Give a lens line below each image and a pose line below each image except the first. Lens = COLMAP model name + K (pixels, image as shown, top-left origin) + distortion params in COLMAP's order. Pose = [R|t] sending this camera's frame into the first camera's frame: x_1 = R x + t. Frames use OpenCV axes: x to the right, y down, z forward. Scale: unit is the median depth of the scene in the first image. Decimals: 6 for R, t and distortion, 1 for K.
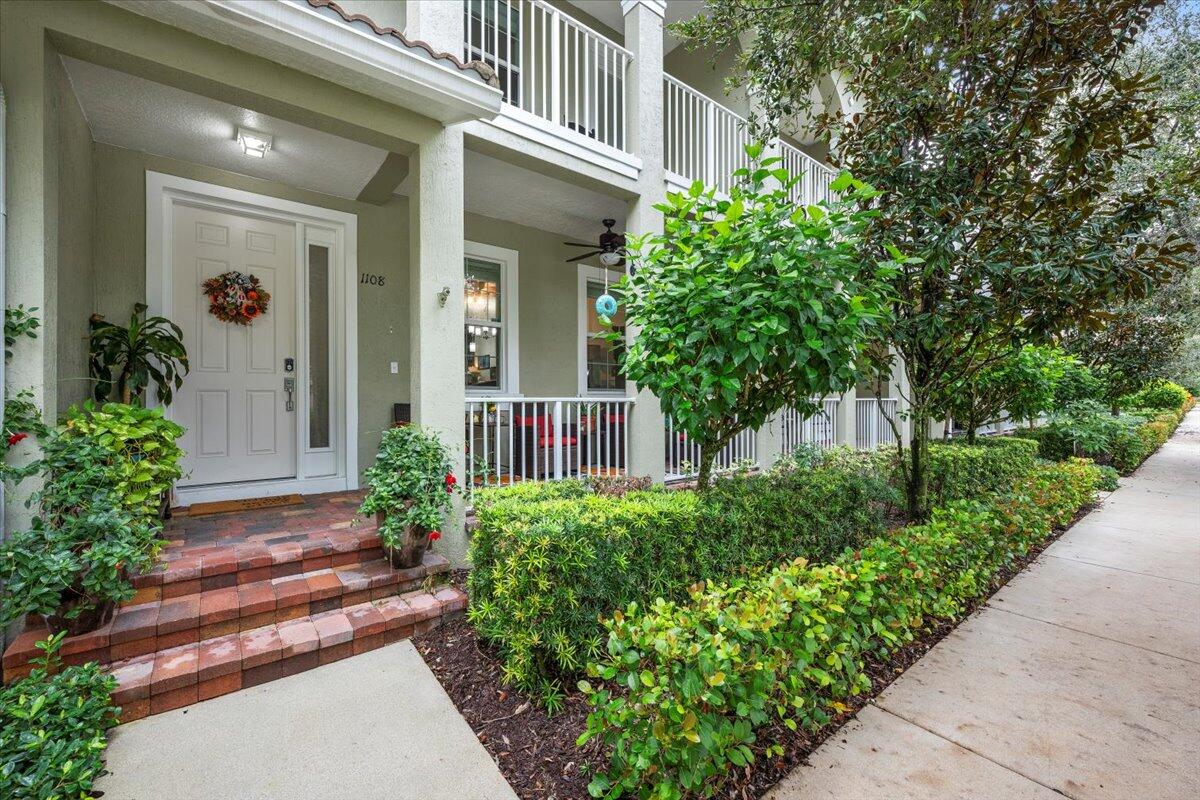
lens RADIAL K [[514.6, 0, 599.7], [0, 514.6, 395.1], [0, 0, 1]] dist [-0.000772, 0.000155]
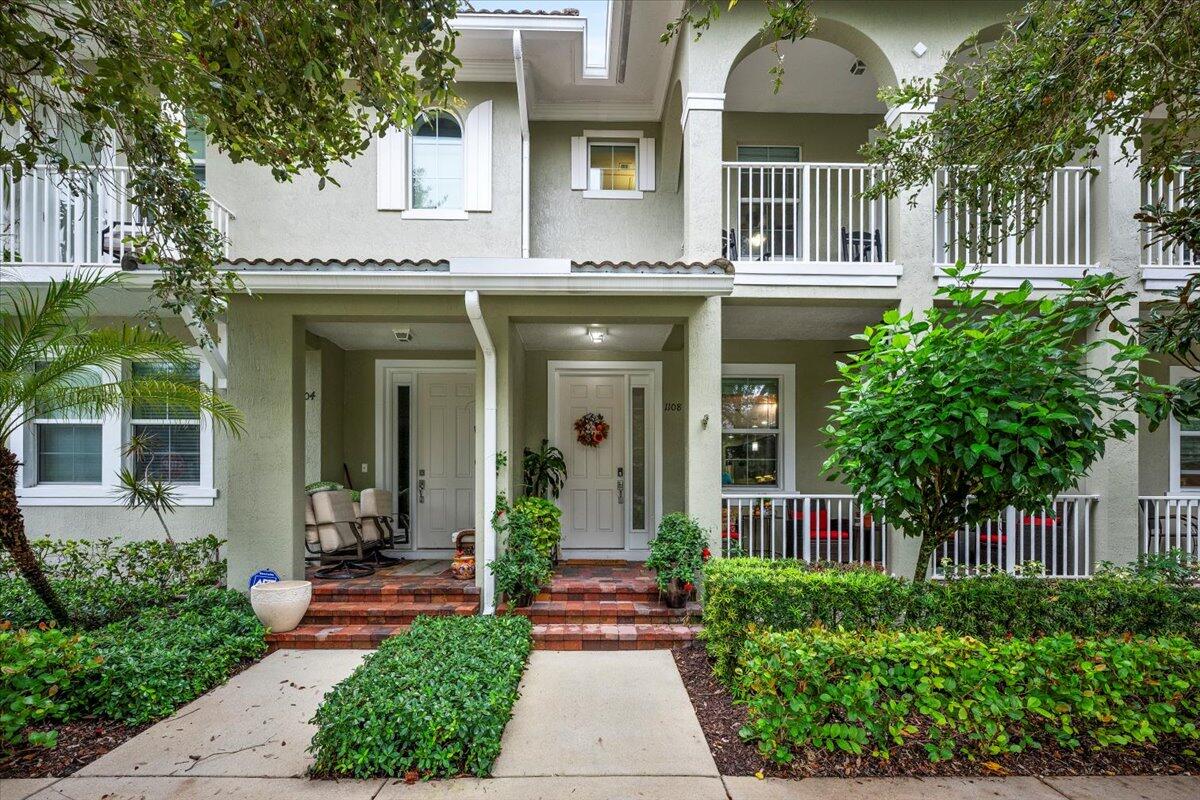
lens RADIAL K [[3324.6, 0, 600.0], [0, 3324.6, 400.9], [0, 0, 1]] dist [0.012198, 0.000000]
pose [[0.724342, -0.018049, -0.689205, 6.605395], [0.001917, 0.999706, -0.024165, -0.036128], [0.689438, 0.016182, 0.724164, -6.626177]]
